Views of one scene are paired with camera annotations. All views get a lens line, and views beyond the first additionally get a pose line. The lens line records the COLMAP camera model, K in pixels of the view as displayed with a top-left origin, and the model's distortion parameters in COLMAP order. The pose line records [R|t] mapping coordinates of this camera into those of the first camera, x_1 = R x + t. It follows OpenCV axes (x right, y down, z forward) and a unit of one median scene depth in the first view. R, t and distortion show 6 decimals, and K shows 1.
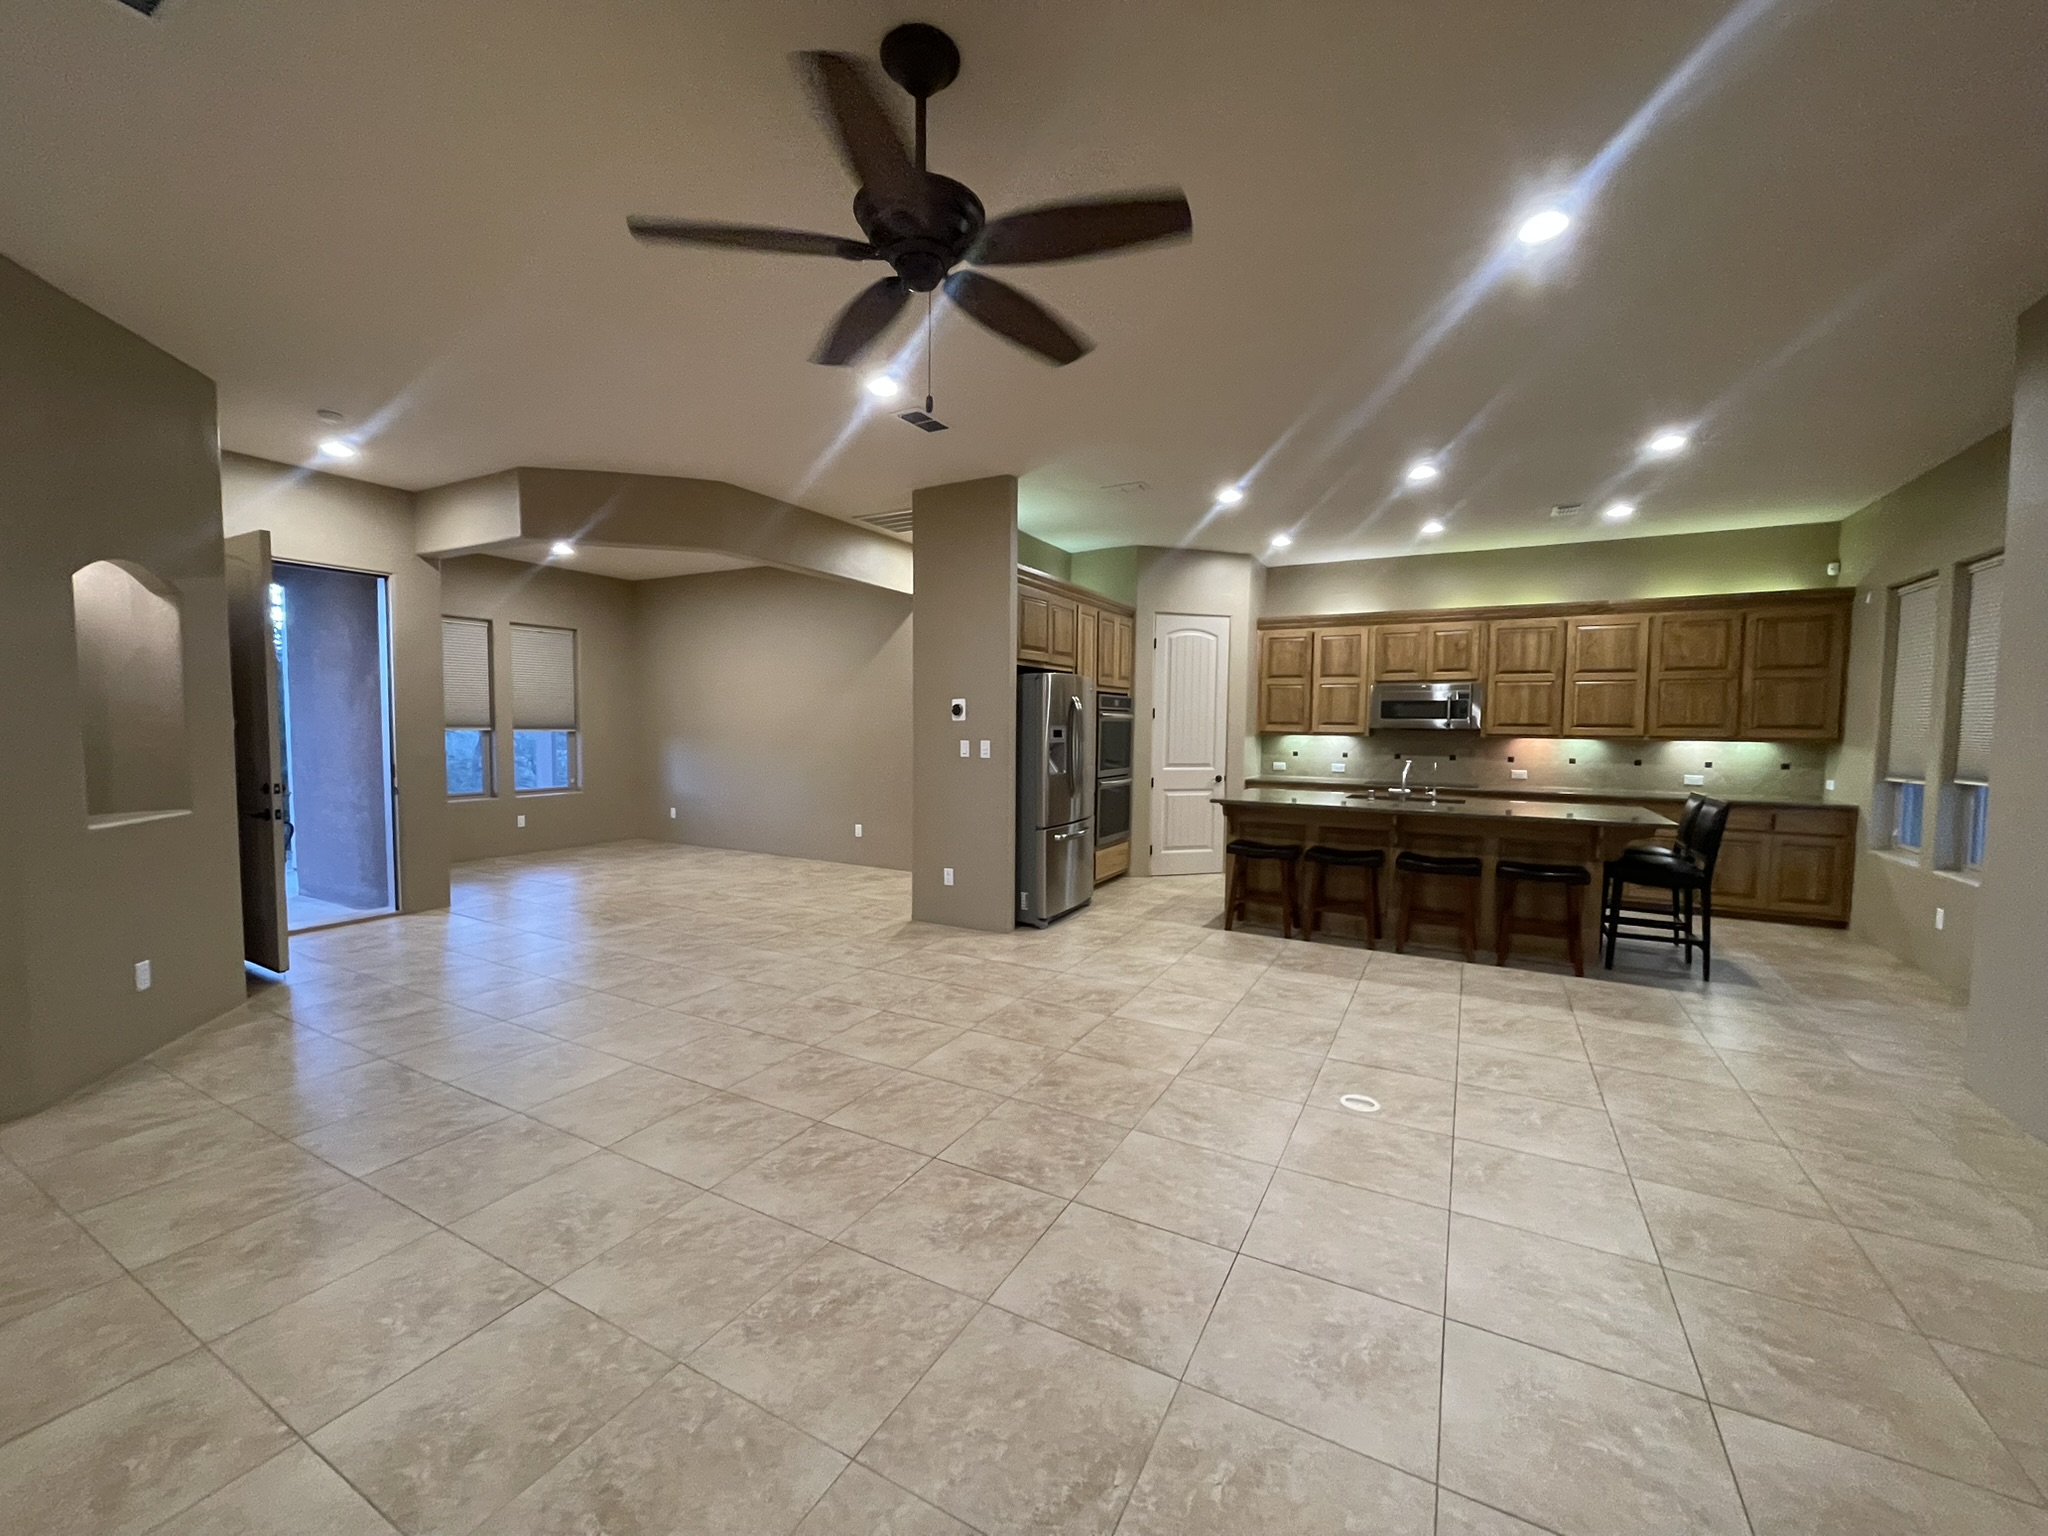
lens RADIAL K [[821.2, 0, 1024.0], [0, 821.2, 768.0], [0, 0, 1]] dist [0.001471, 0.000269]
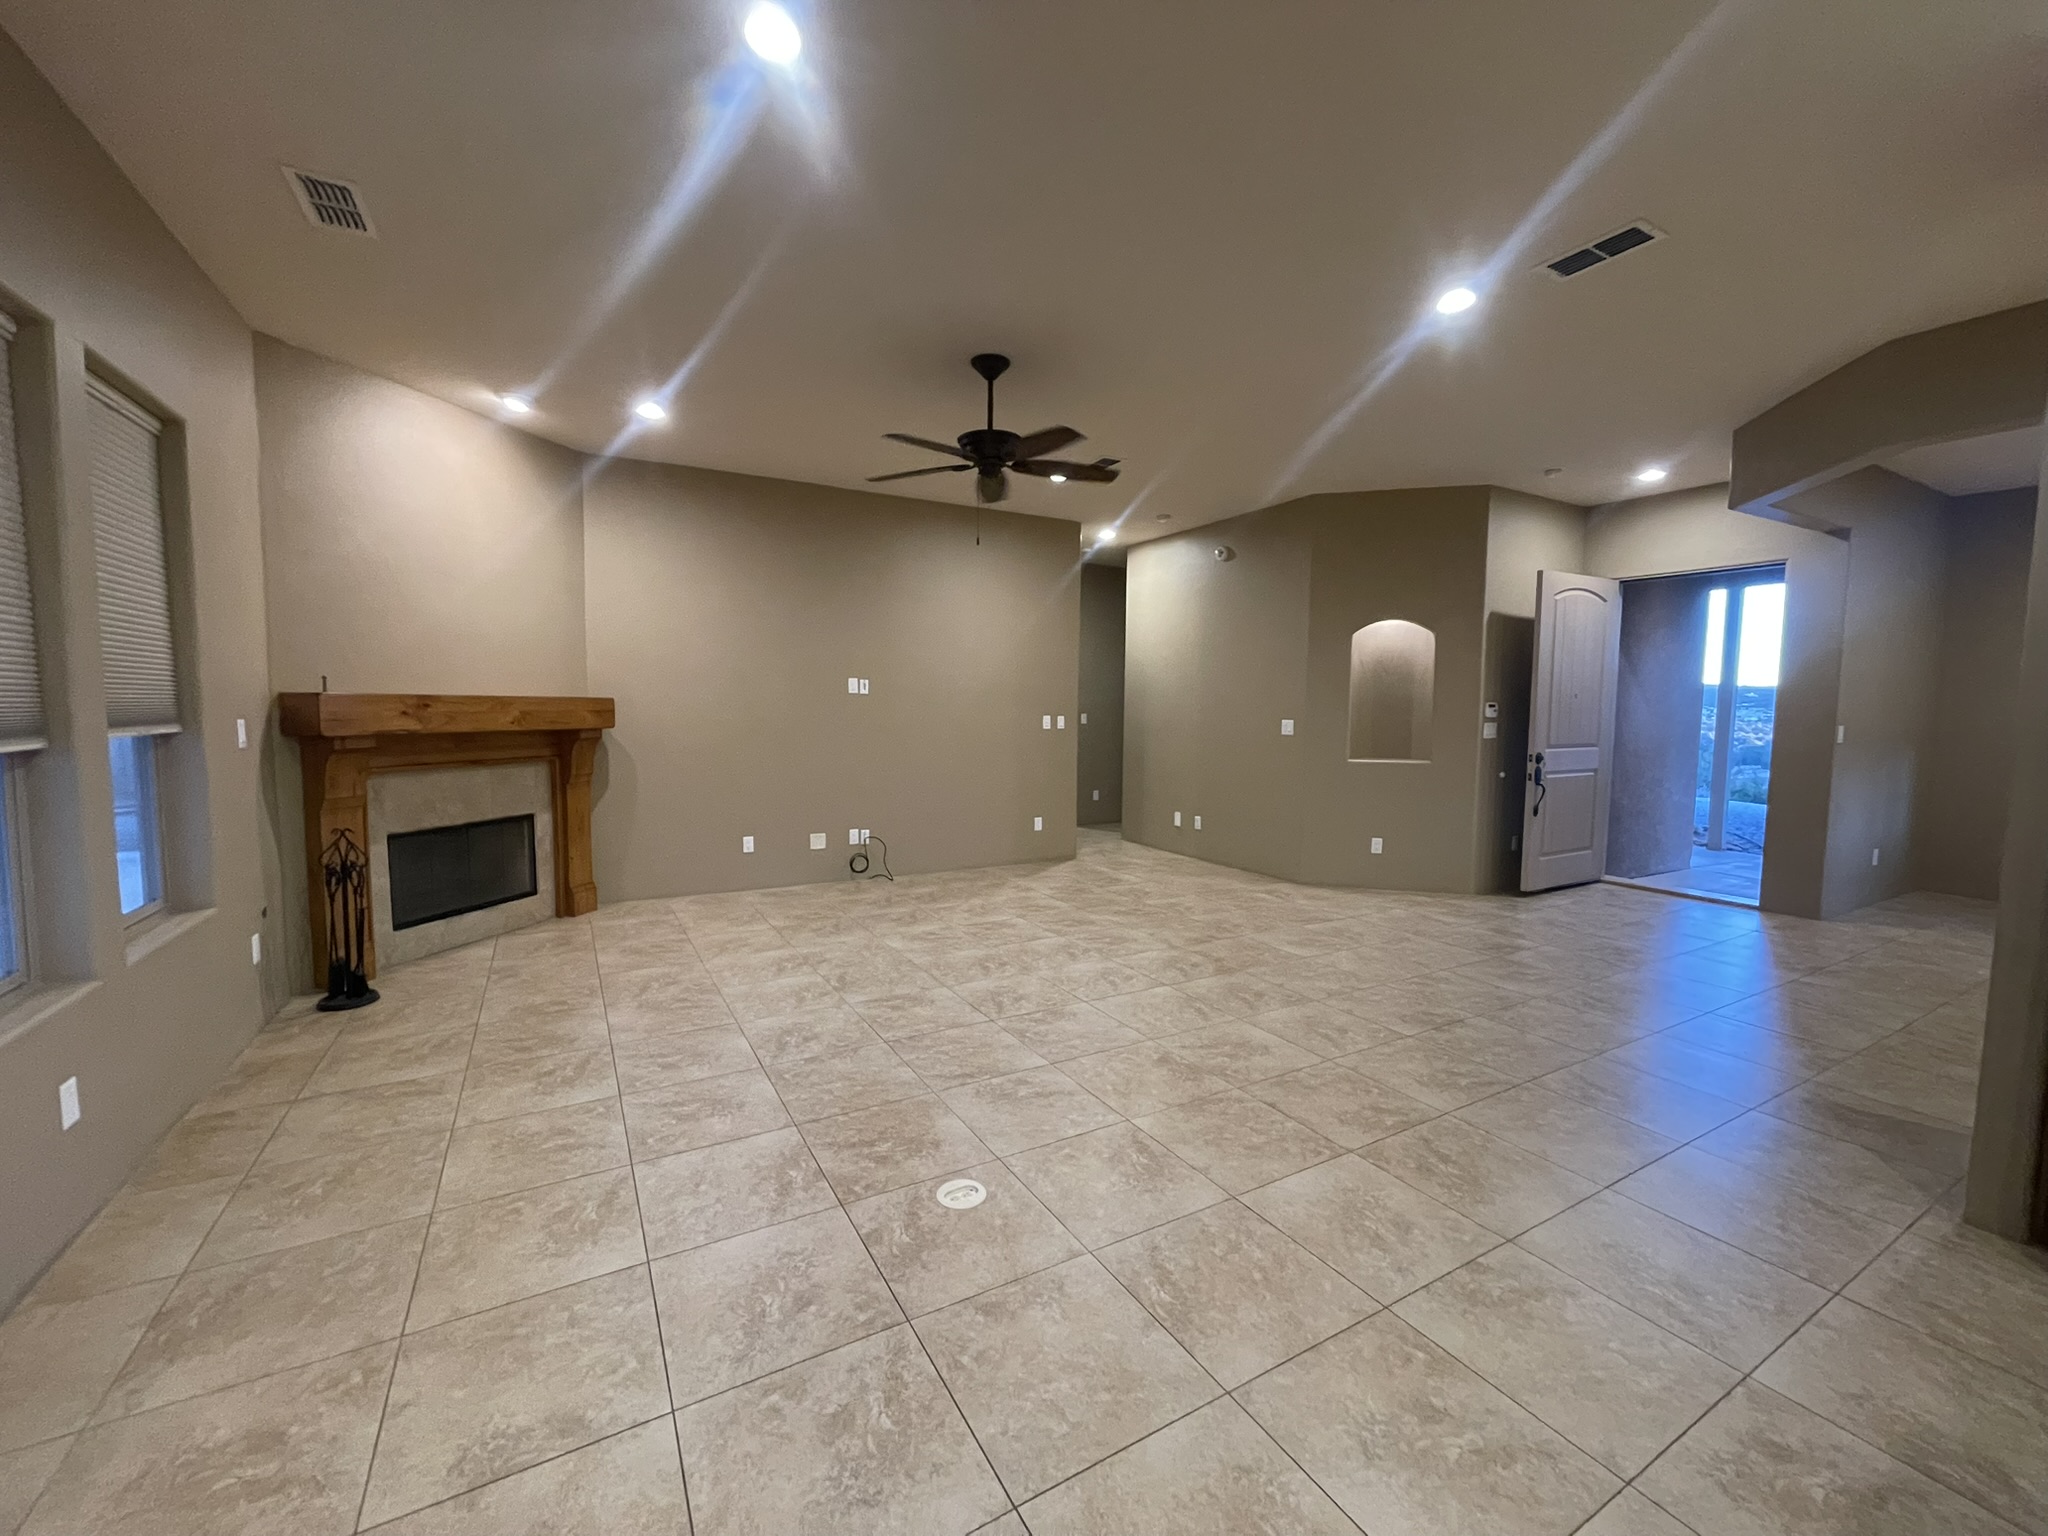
lens RADIAL K [[827.6, 0, 1019.0], [0, 827.6, 766.7], [0, 0, 1]] dist [-0.001913, 0.000563]
pose [[-0.528950, 0.051340, -0.847099, 0.696361], [-0.062755, 0.993069, 0.099372, -0.043890], [0.846330, 0.105723, -0.522062, 0.969261]]
